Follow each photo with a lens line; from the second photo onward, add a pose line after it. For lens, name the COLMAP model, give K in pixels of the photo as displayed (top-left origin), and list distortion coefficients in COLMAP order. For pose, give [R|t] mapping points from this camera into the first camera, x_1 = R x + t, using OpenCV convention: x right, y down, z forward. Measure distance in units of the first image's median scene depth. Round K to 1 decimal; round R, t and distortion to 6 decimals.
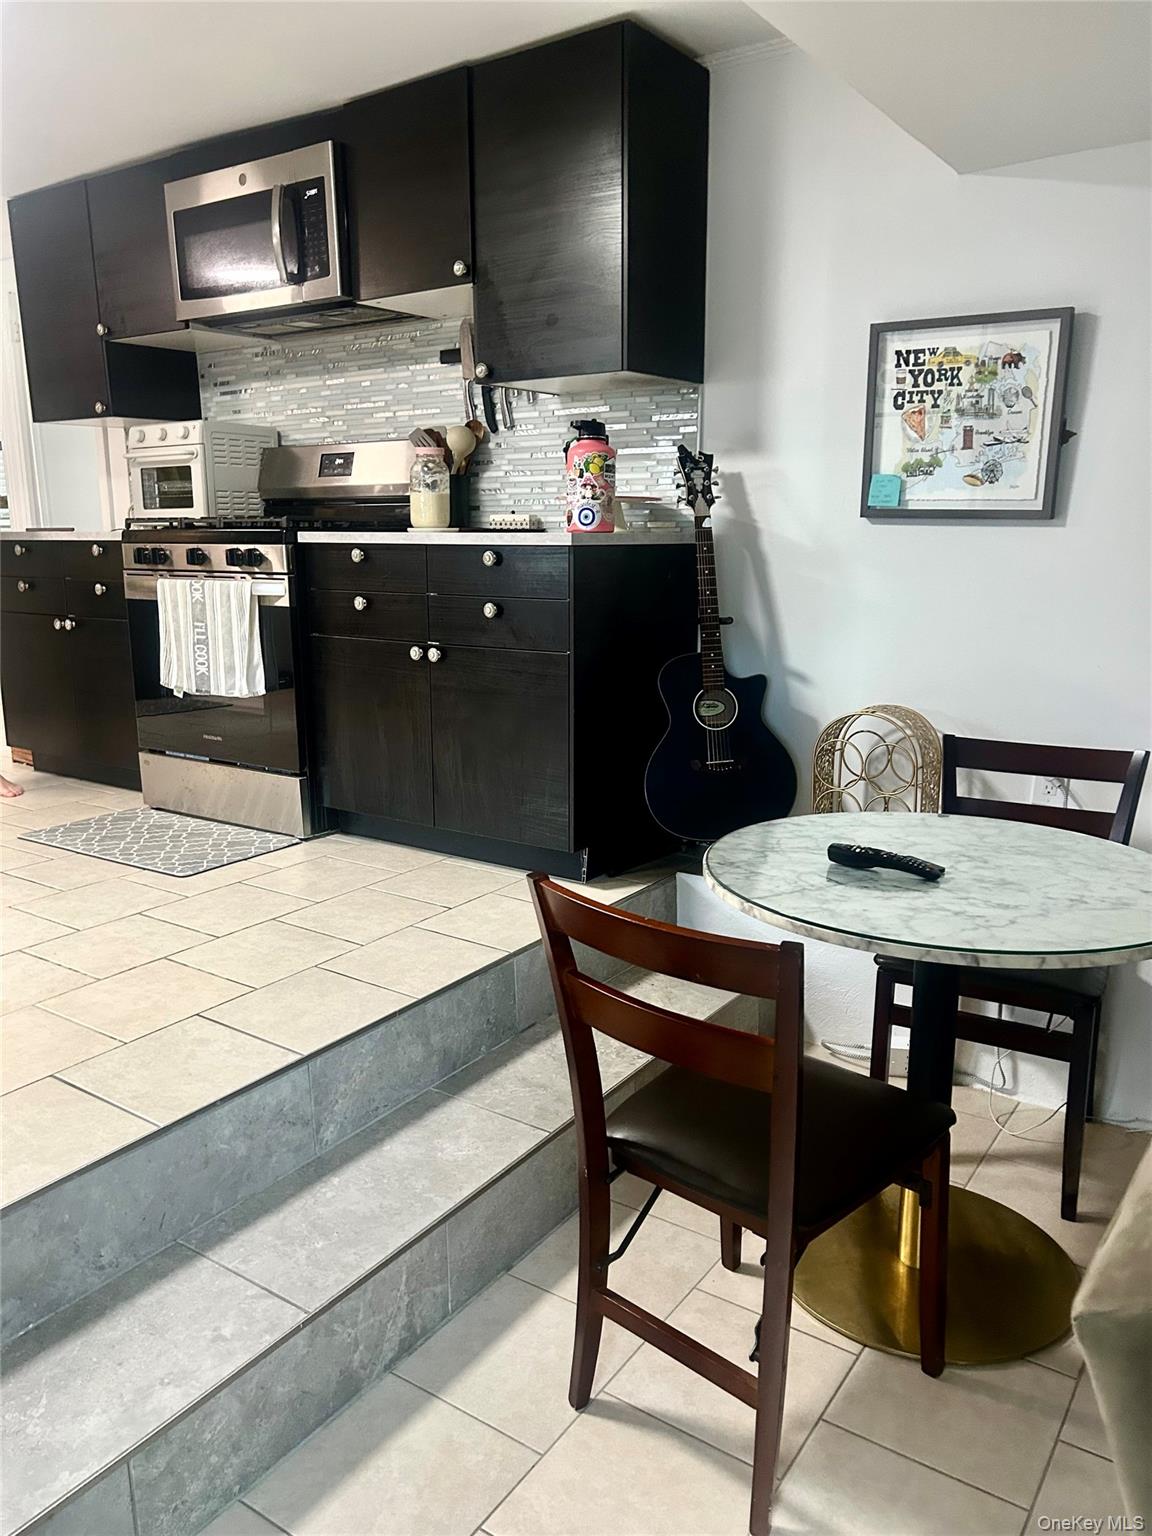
lens RADIAL K [[1140.6, 0, 576.8], [0, 1140.6, 779.8], [0, 0, 1]] dist [0.095431, -0.166139]
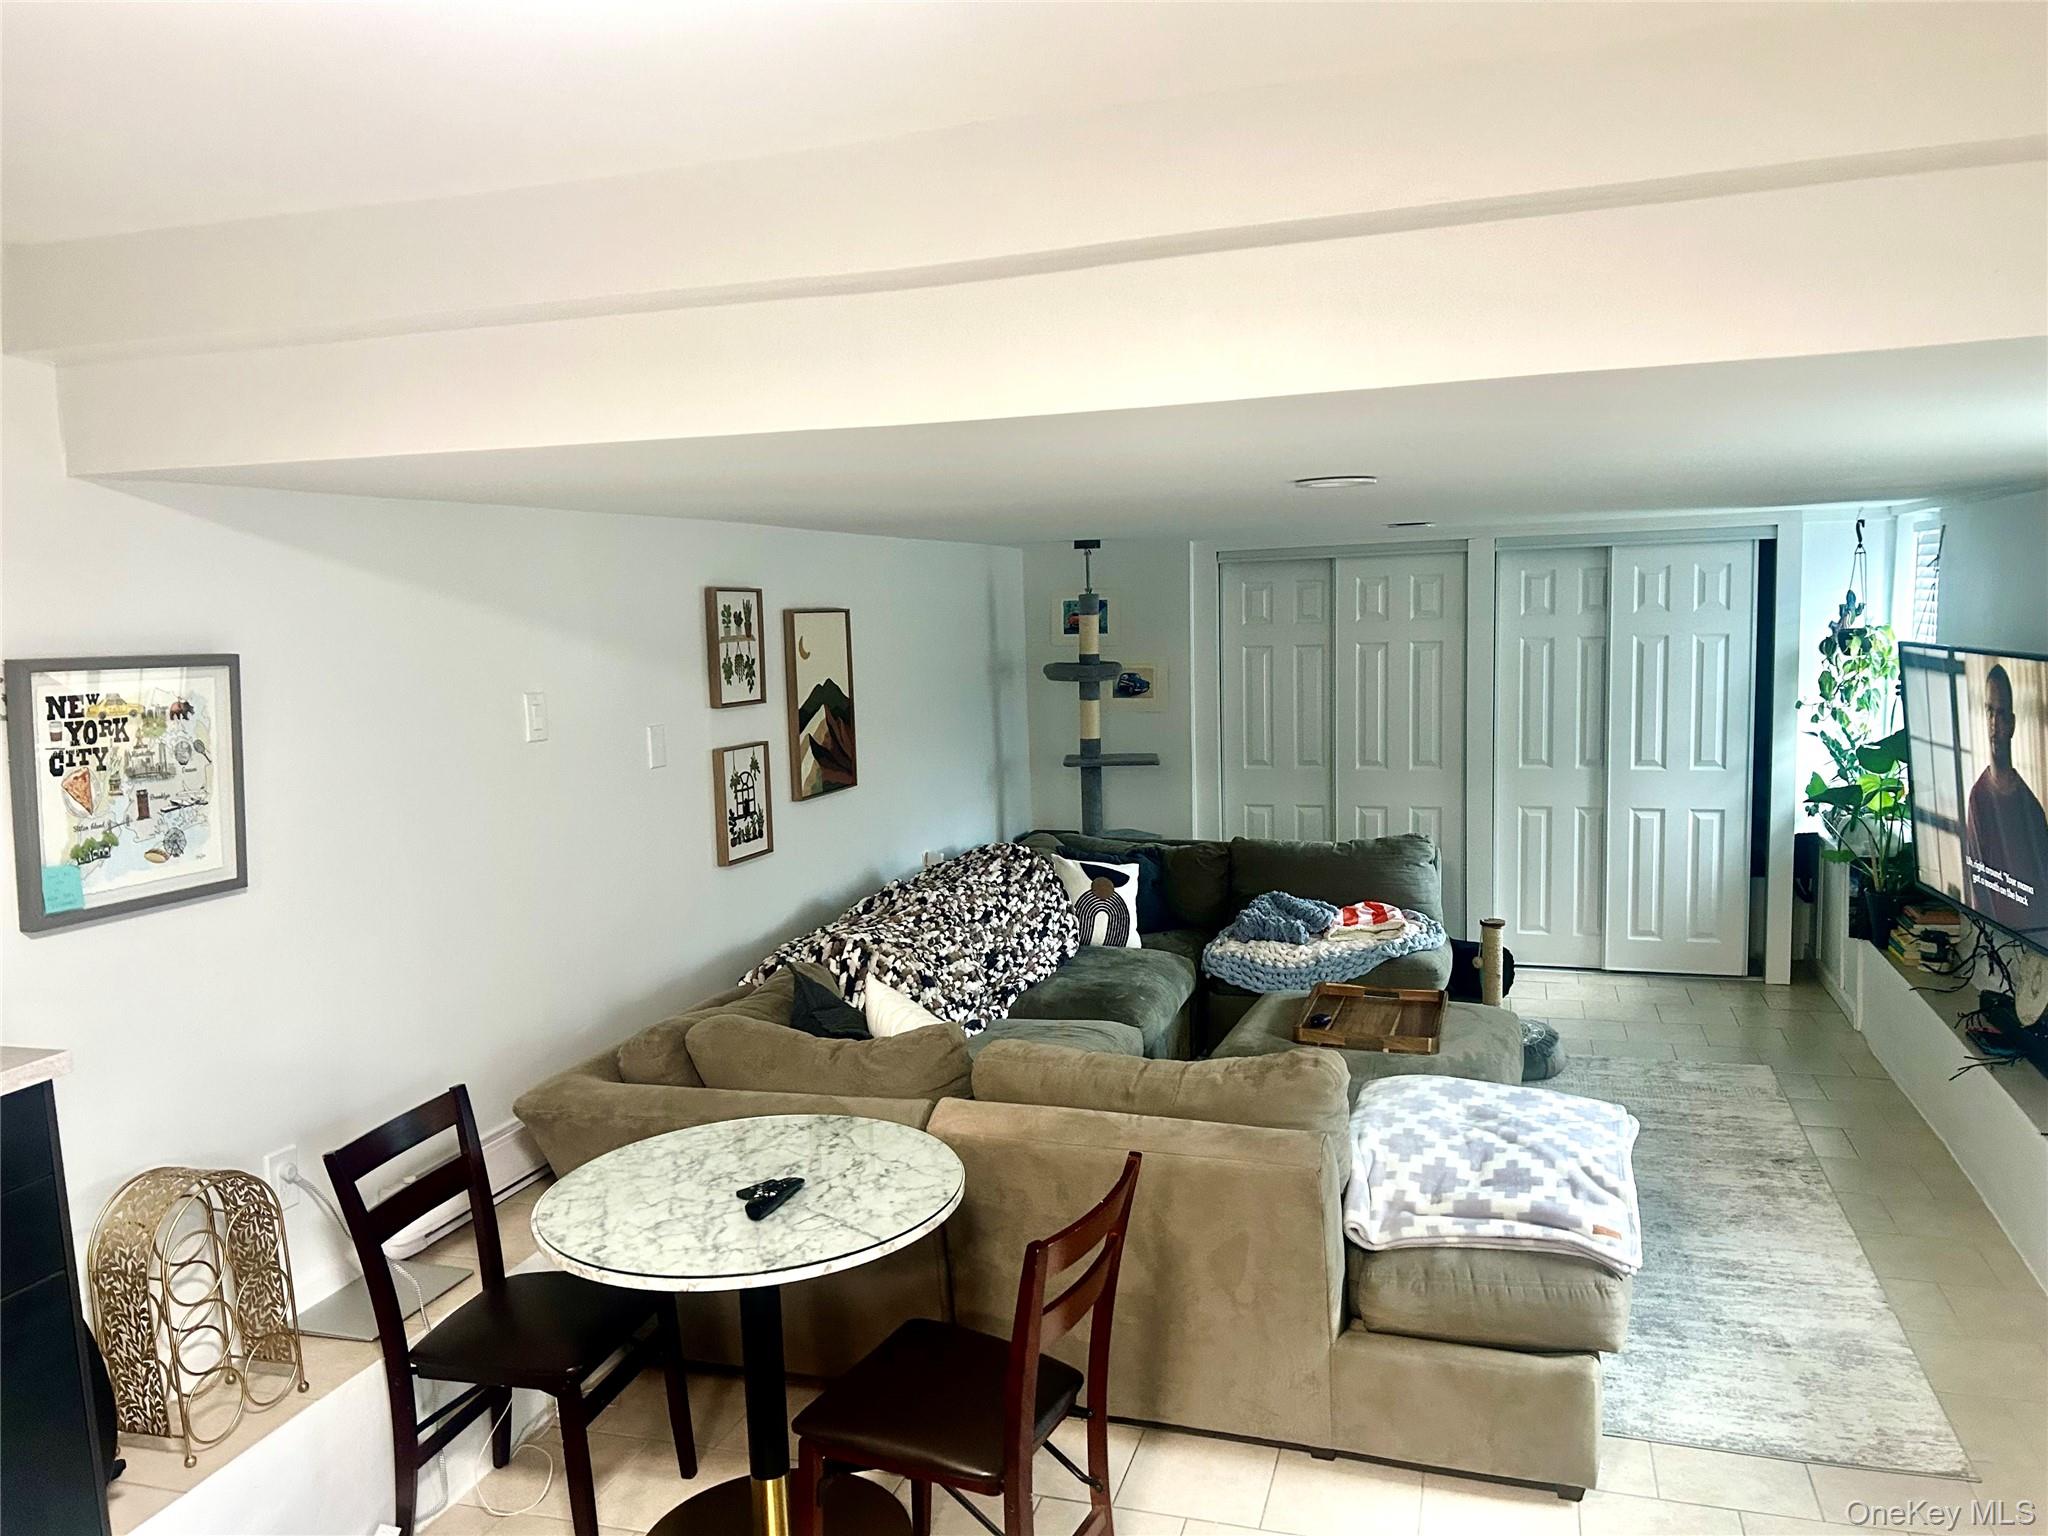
lens RADIAL K [[1520.8, 0, 1030.1], [0, 1520.8, 781.9], [0, 0, 1]] dist [0.095431, -0.166139]
pose [[-0.297893, -0.101669, 0.949170, -0.793218], [0.239900, 0.954428, 0.177524, -0.347410], [-0.923963, 0.280589, -0.259927, 0.712006]]
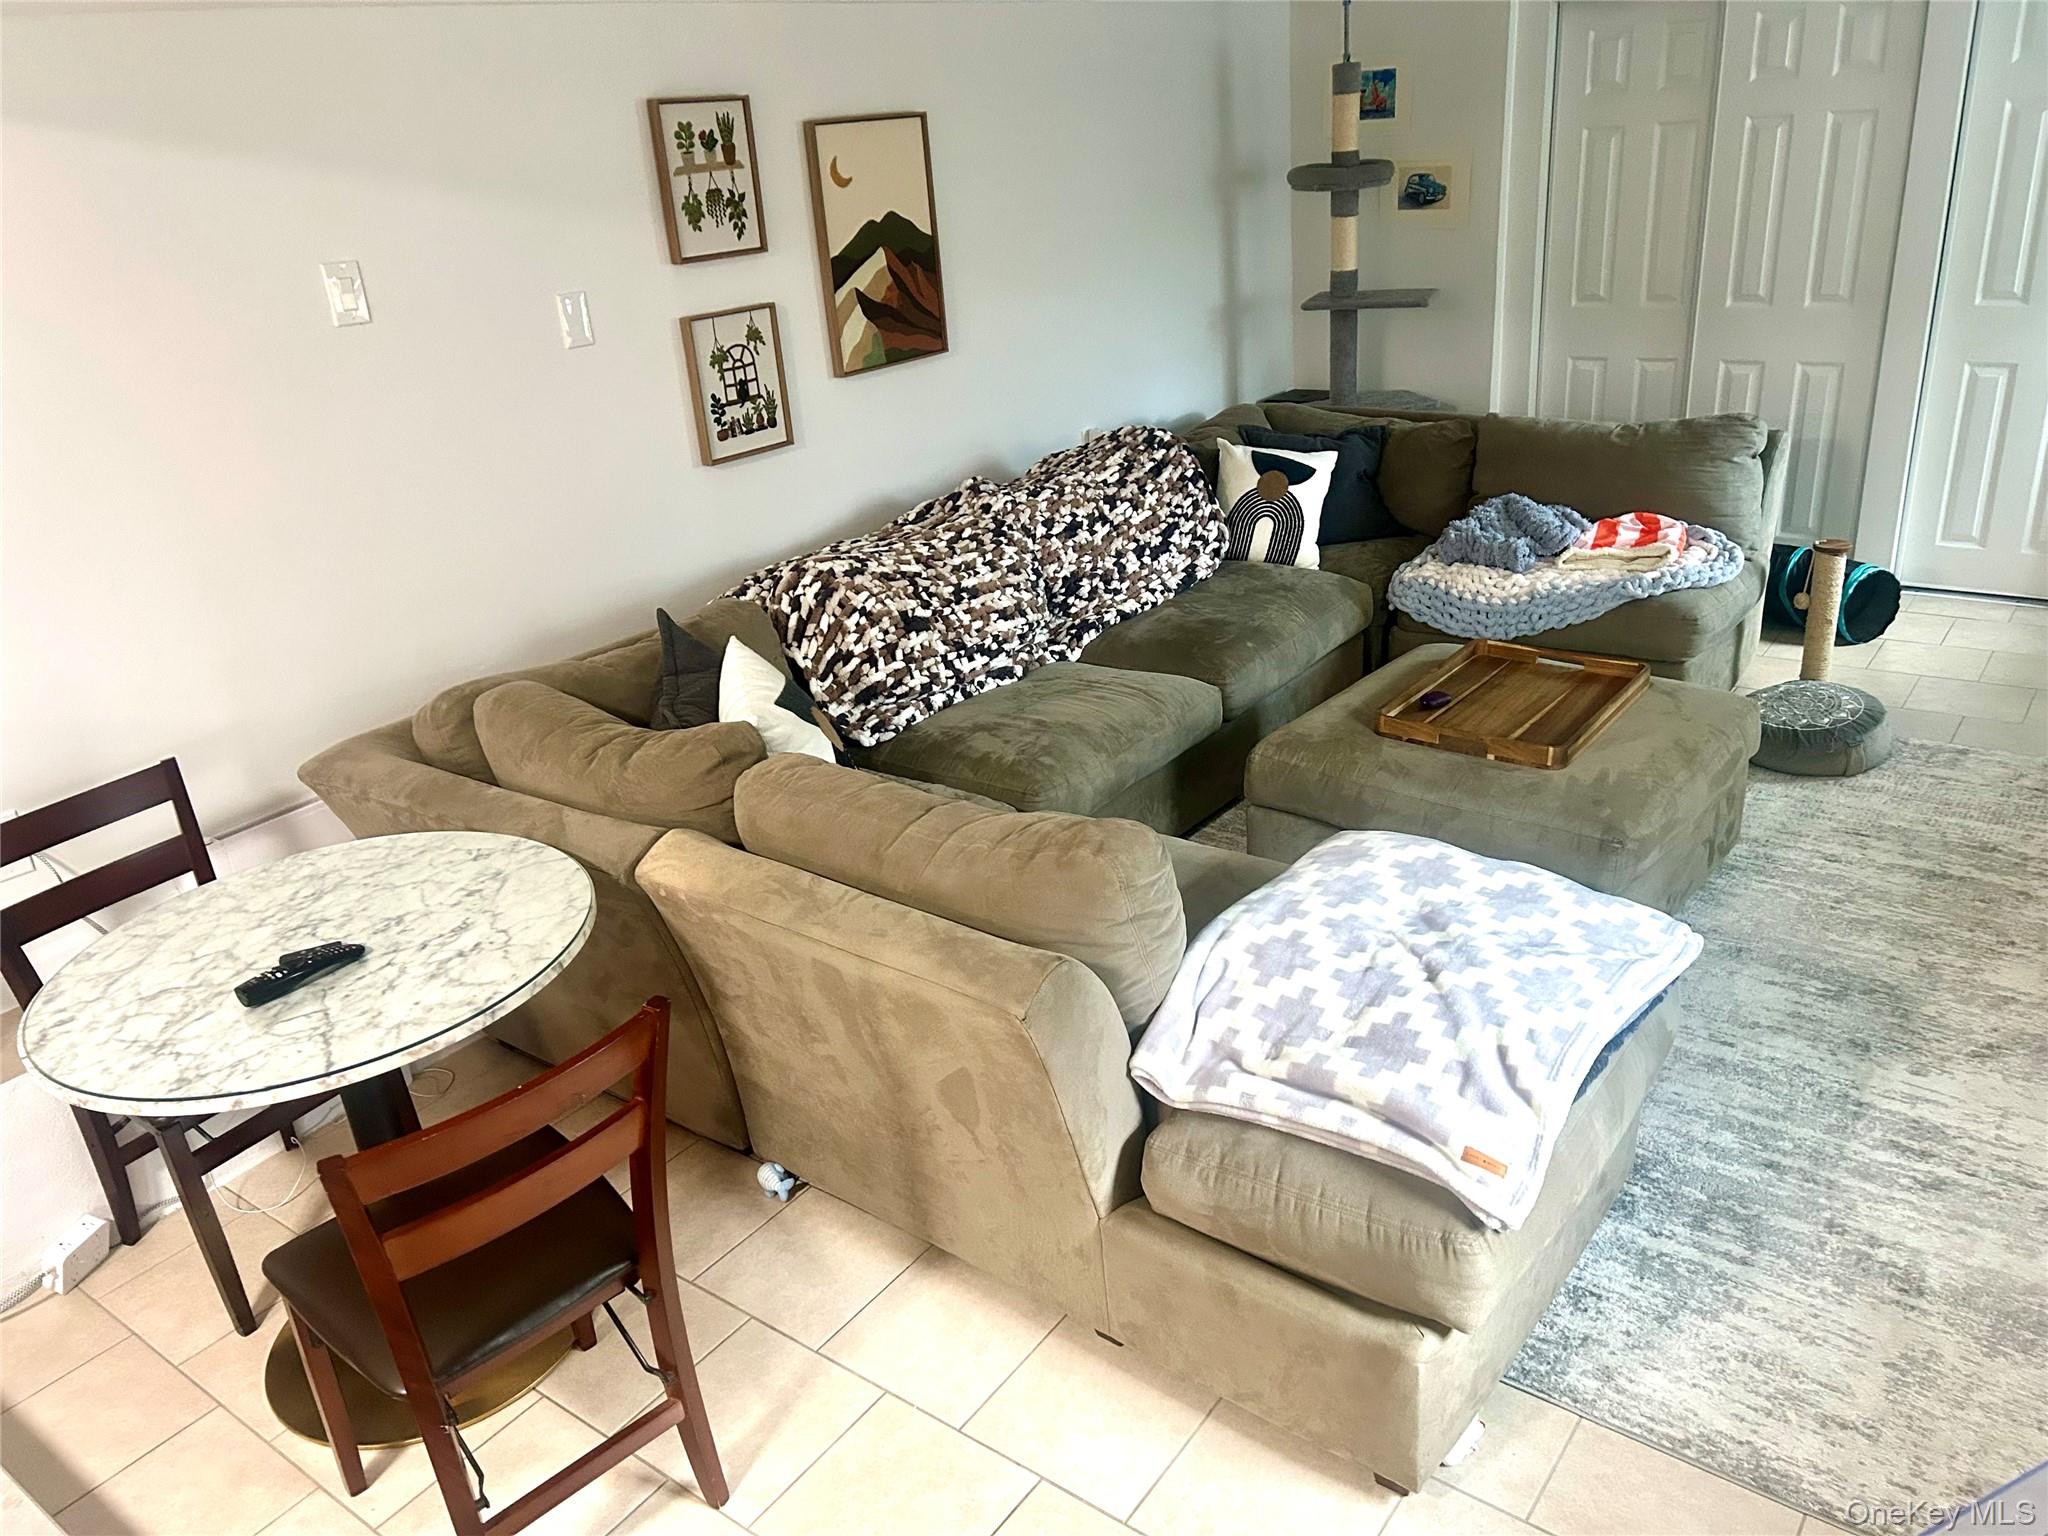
lens RADIAL K [[1555.9, 0, 1024.0], [0, 1555.9, 768.0], [0, 0, 1]] dist [0.096876, -0.183548]
pose [[0.045947, -0.392708, 0.918515, -0.505844], [0.295969, 0.883553, 0.362955, -0.228631], [-0.954092, 0.255176, 0.156826, 0.176570]]
